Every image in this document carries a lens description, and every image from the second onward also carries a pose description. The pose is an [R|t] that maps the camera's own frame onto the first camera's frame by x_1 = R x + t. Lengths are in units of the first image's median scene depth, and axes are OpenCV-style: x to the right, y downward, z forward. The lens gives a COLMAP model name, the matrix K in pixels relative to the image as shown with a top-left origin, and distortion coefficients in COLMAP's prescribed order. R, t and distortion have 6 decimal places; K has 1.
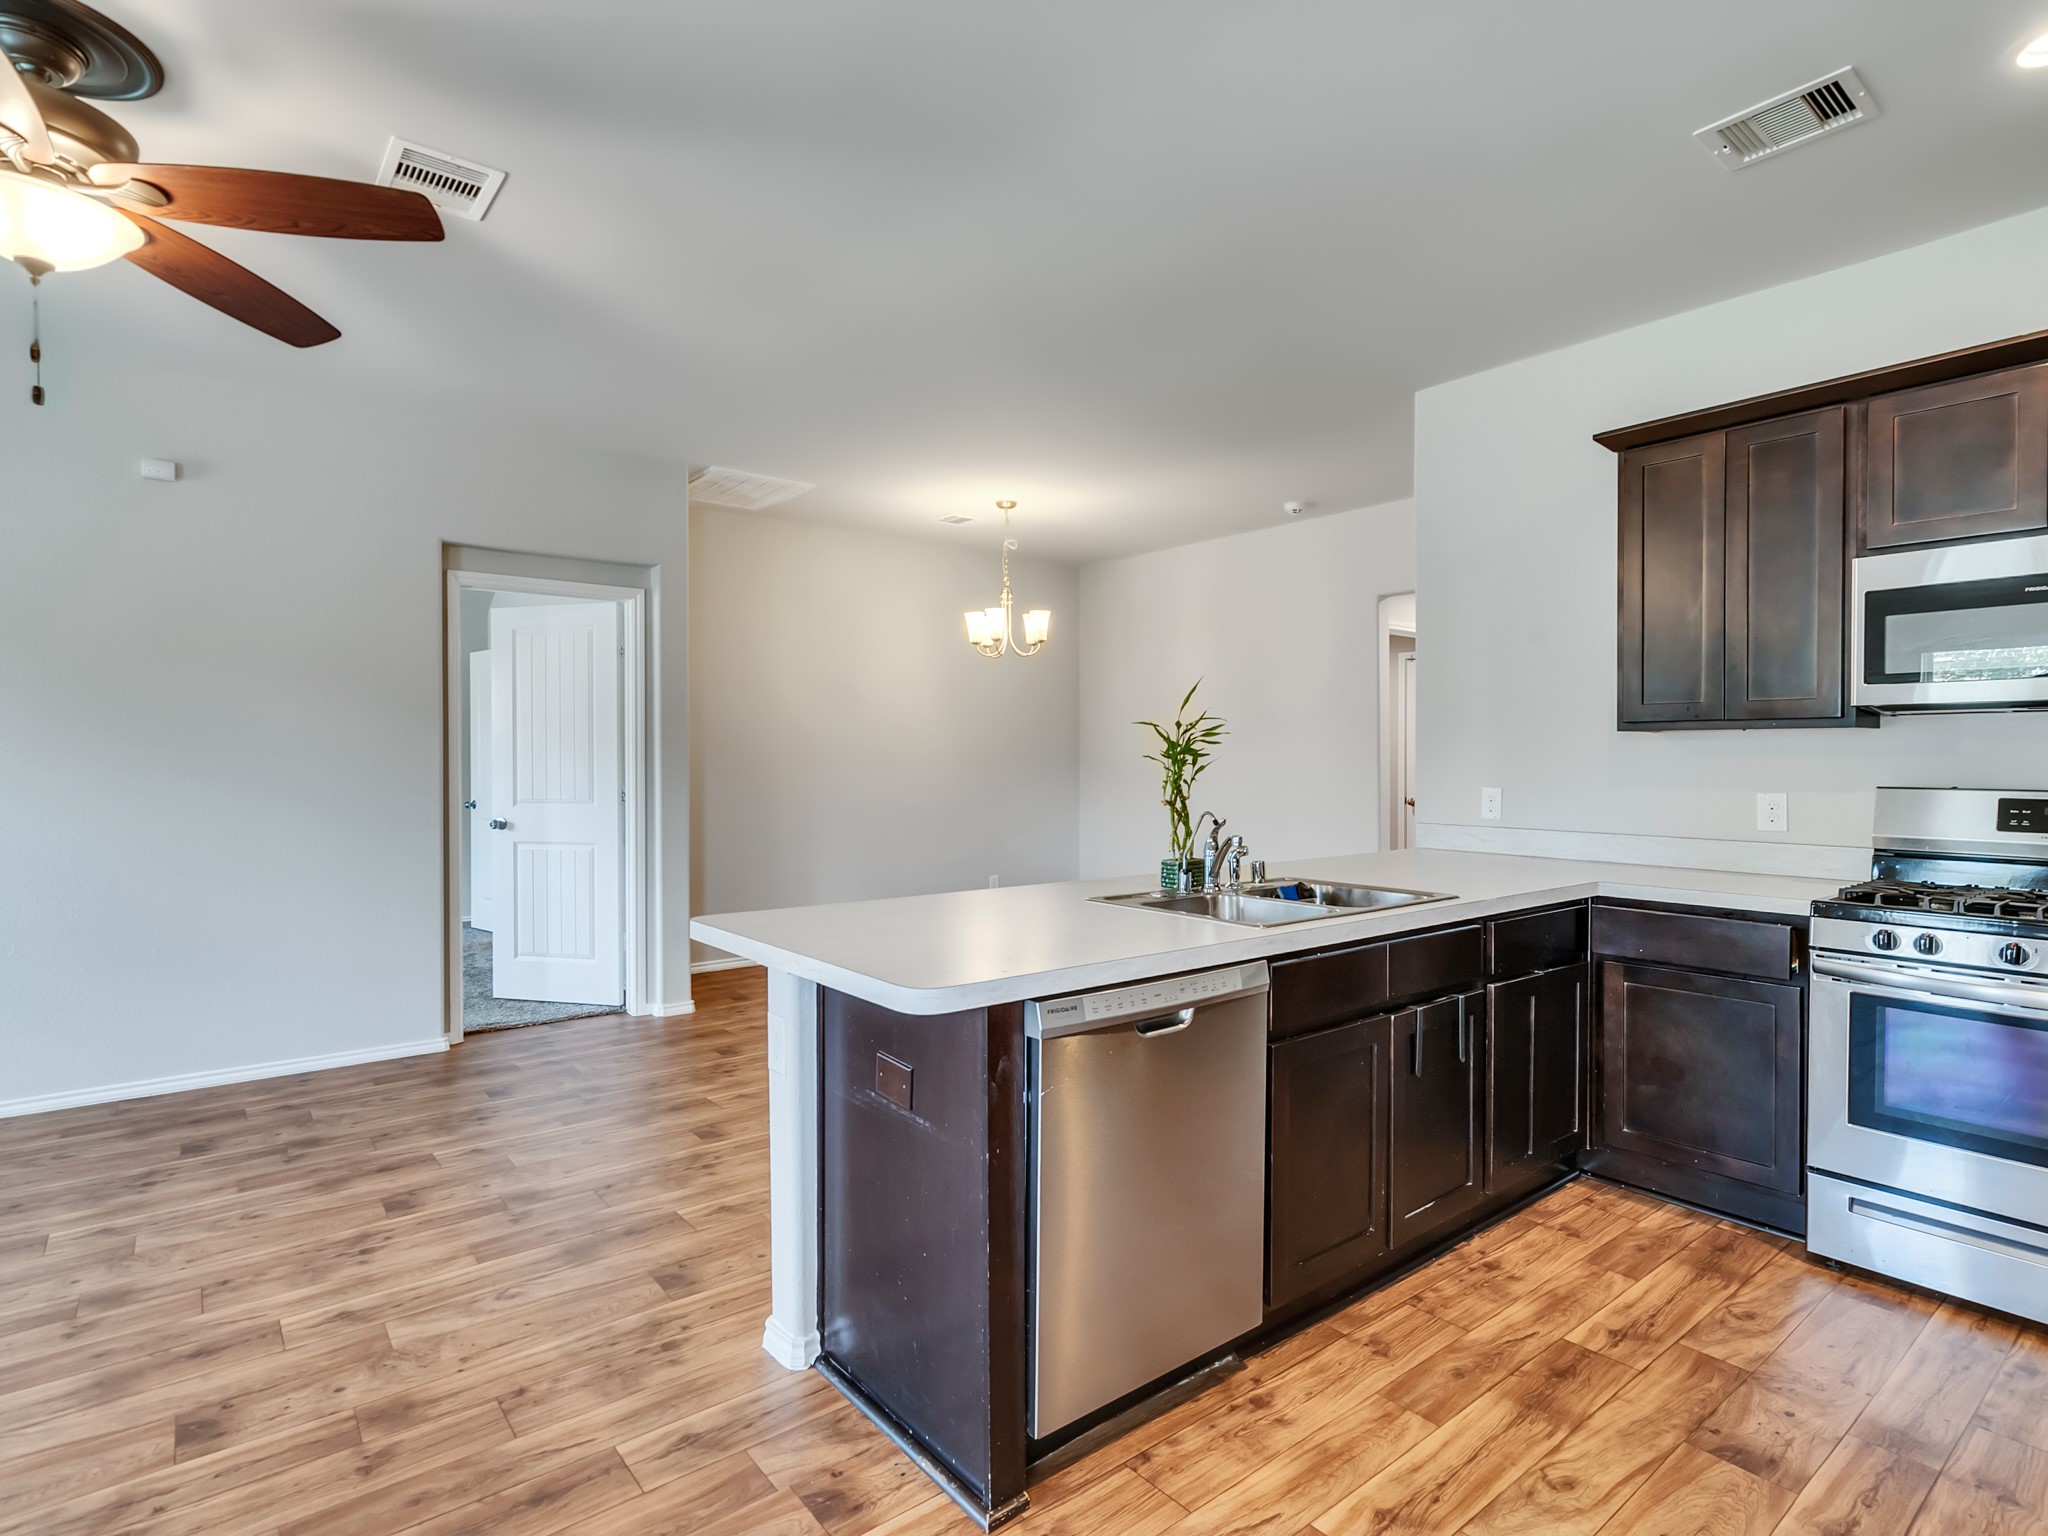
lens RADIAL K [[1045.1, 0, 1012.4], [0, 1045.1, 765.5], [0, 0, 1]] dist [-0.003061, 0.004104]
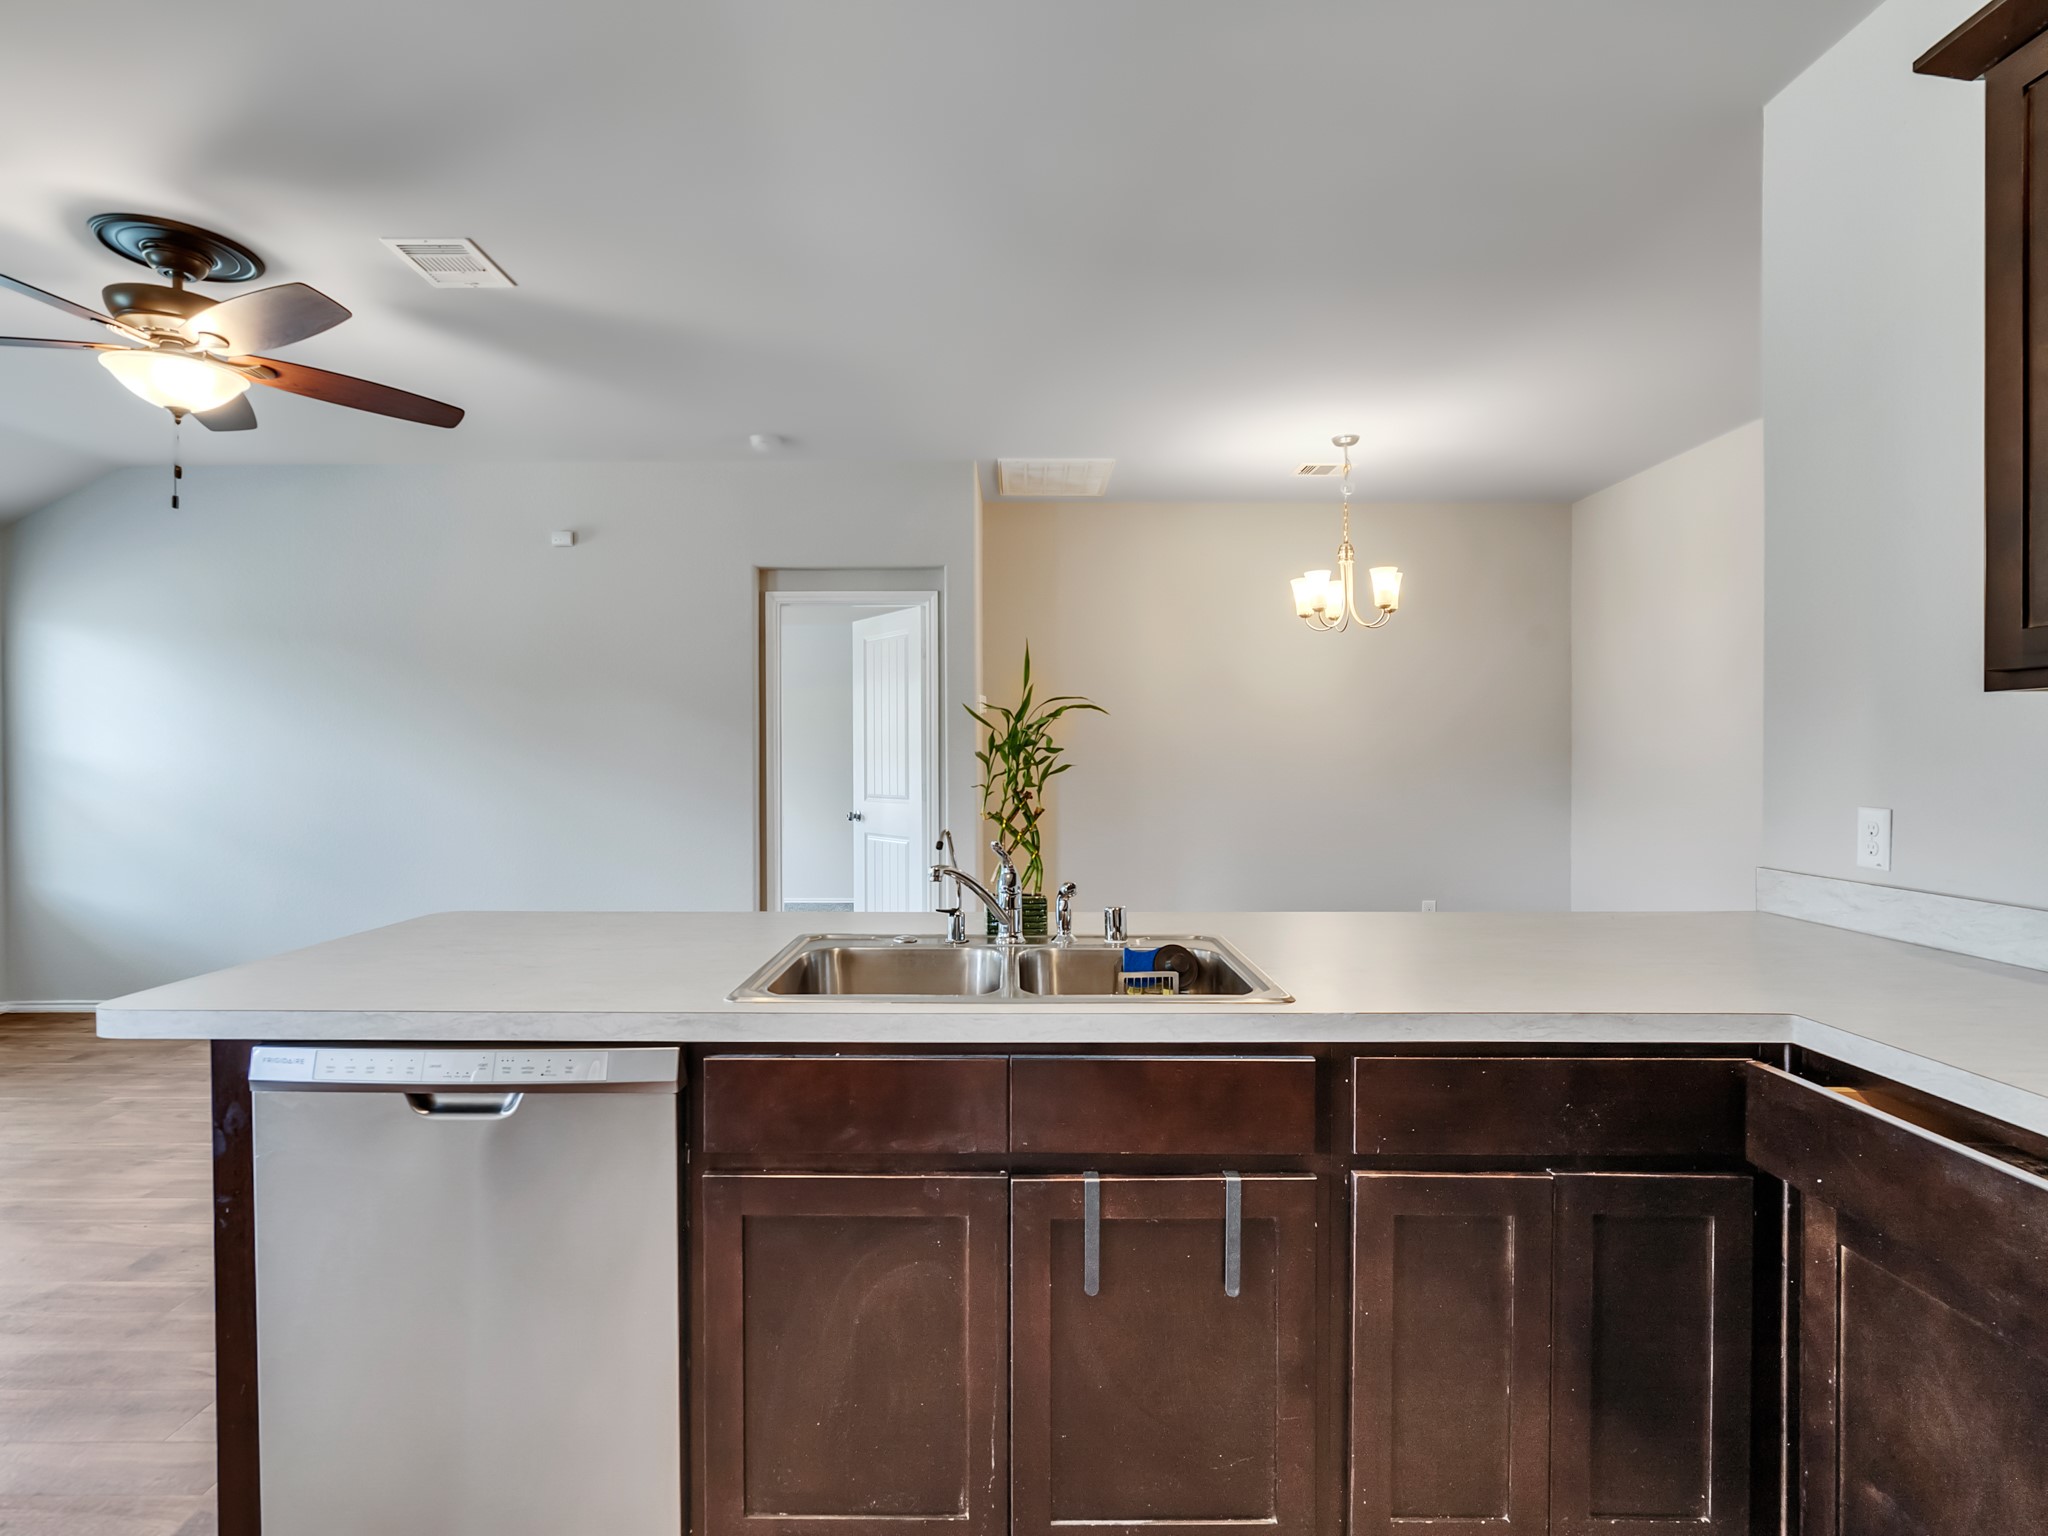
lens RADIAL K [[1045.1, 0, 1012.4], [0, 1045.1, 765.5], [0, 0, 1]] dist [-0.003061, 0.004104]
pose [[0.781353, 0.003391, -0.624080, 0.447456], [-0.001859, 0.999993, 0.003105, -0.001289], [0.624086, -0.001266, 0.781354, 0.318209]]
